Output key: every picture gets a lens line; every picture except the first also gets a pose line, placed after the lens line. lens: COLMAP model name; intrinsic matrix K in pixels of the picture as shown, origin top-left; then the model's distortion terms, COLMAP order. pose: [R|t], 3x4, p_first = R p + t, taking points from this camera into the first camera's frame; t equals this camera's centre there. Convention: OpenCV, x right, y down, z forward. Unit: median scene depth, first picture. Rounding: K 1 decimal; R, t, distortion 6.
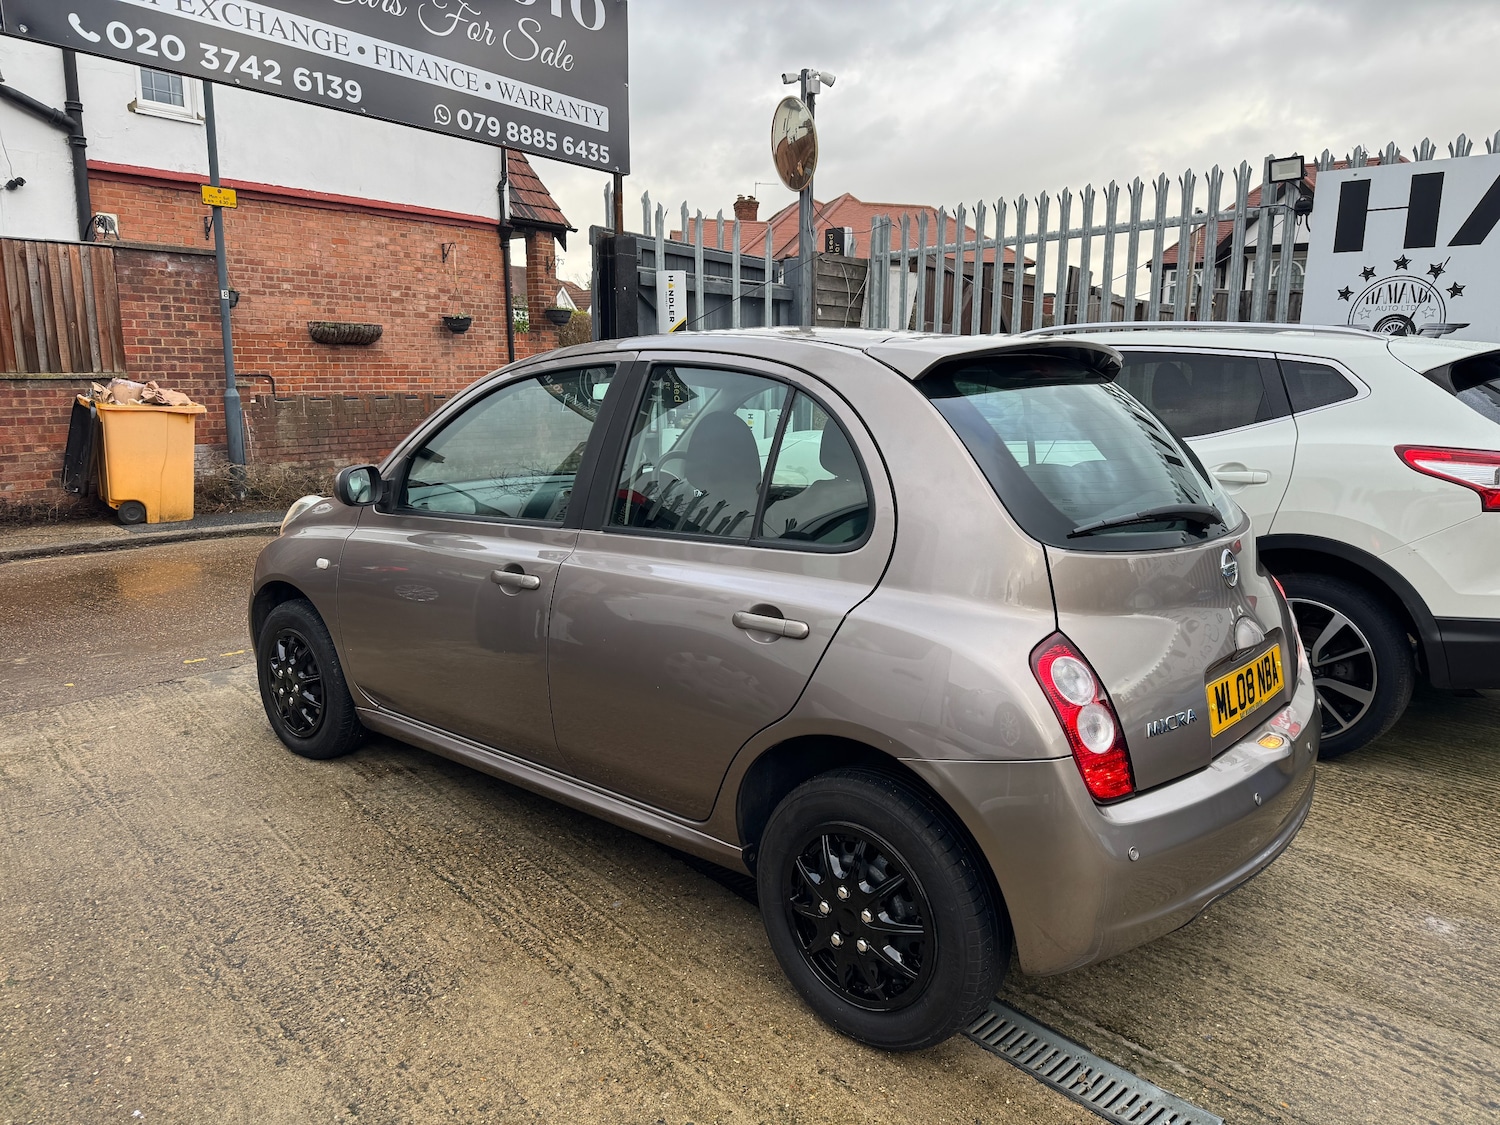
lens RADIAL K [[1064.7, 0, 760.4], [0, 1064.7, 559.6], [0, 0, 1]] dist [0.014081, -0.020243]
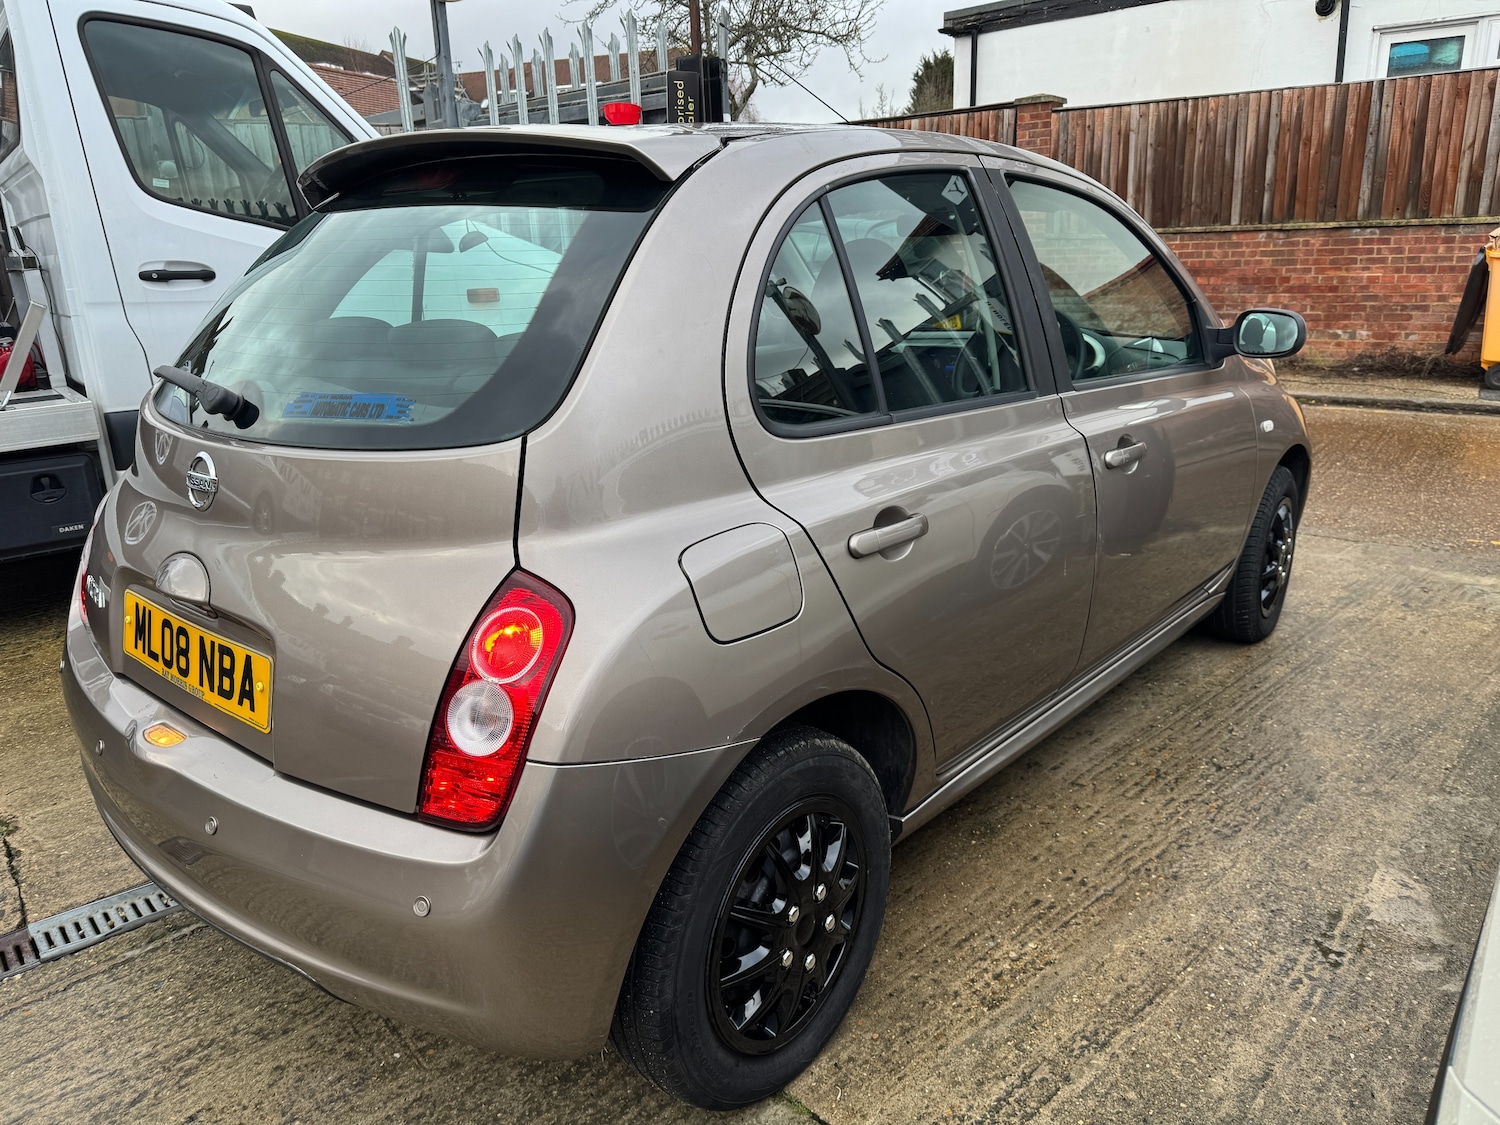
lens RADIAL K [[1070.5, 0, 755.5], [0, 1070.5, 567.5], [0, 0, 1]] dist [0.008646, -0.016189]
pose [[0.009007, 0.275796, -0.961174, 0.525693], [-0.140677, 0.952003, 0.271846, -0.081868], [0.990015, 0.132767, 0.047373, 0.627300]]
